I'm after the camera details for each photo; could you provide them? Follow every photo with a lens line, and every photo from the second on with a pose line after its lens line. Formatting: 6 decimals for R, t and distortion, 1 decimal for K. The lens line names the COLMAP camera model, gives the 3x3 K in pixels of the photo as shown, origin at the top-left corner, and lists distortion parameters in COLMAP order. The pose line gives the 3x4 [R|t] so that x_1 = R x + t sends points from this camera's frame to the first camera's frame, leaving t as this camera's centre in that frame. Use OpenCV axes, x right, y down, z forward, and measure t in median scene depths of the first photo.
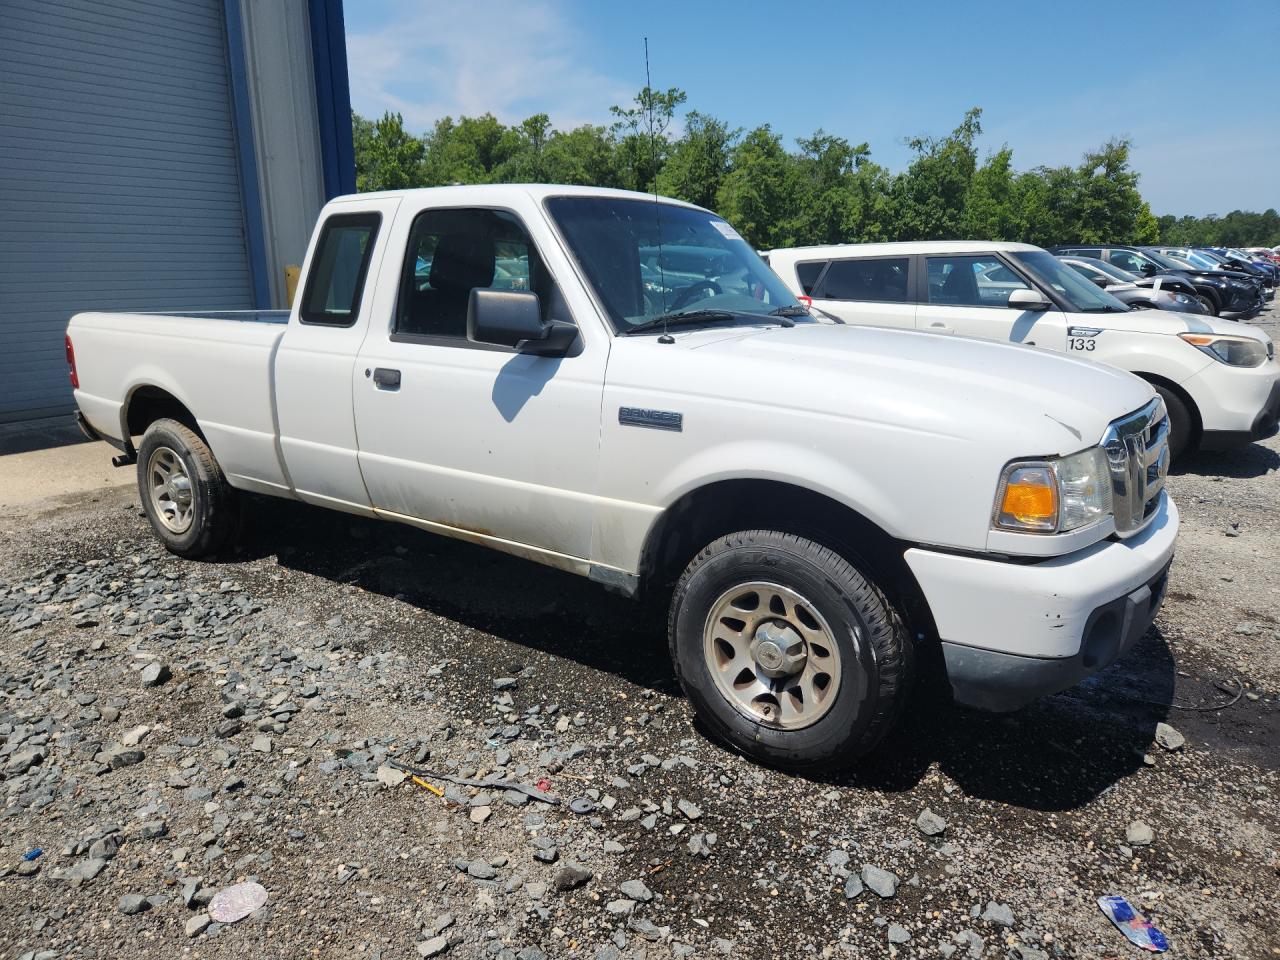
lens RADIAL K [[871.2, 0, 640.0], [0, 871.2, 480.0], [0, 0, 1]] dist [0.006081, -0.004555]
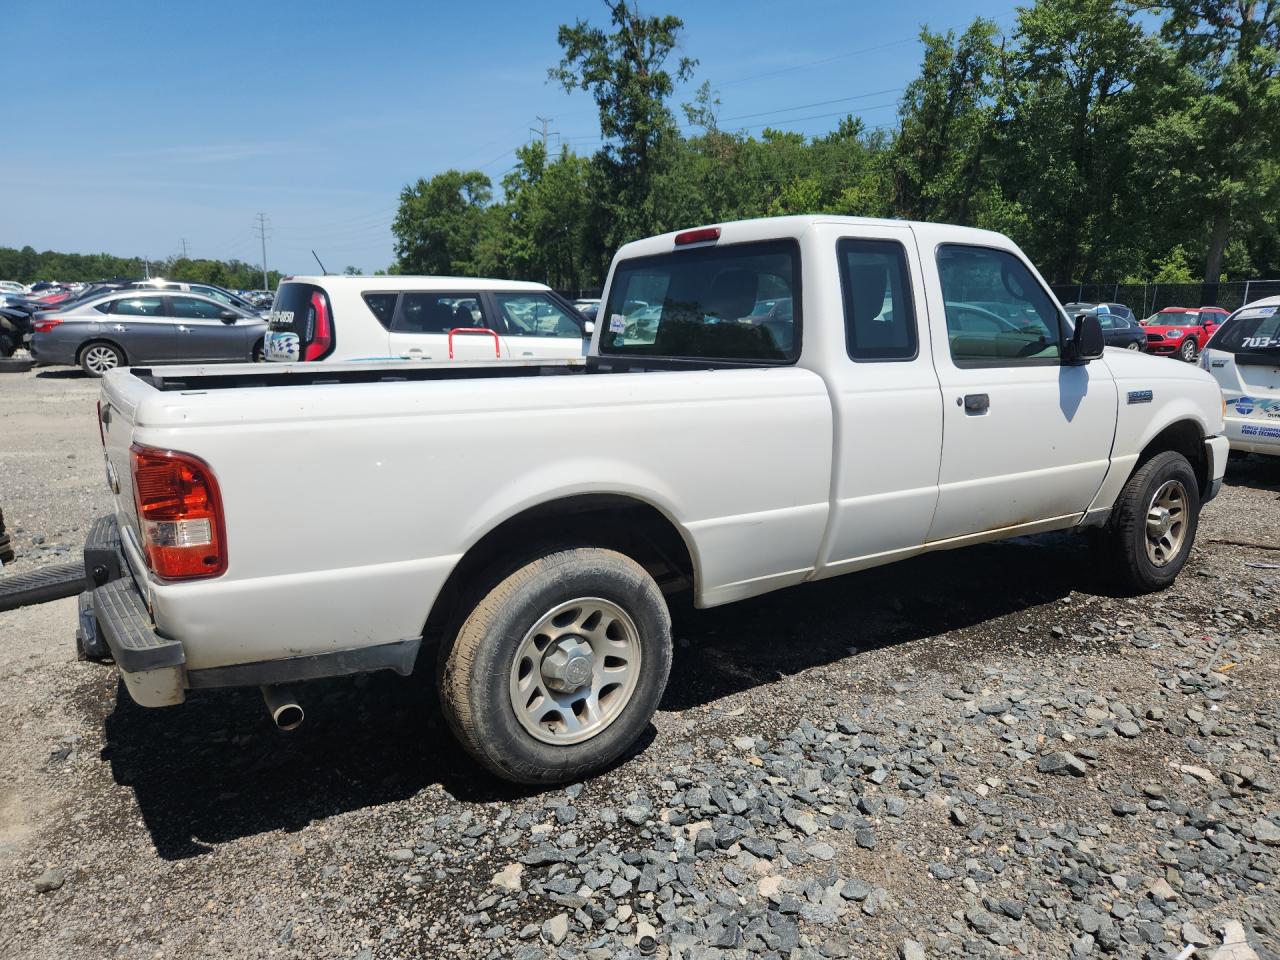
lens RADIAL K [[851.7, 0, 640.0], [0, 851.7, 480.0], [0, 0, 1]] dist [-0.005818, -0.002353]
pose [[0.376972, -0.181116, 0.908344, -1.220524], [0.214626, 0.971084, 0.104554, -0.195398], [-0.901015, 0.155541, 0.404944, 0.858592]]
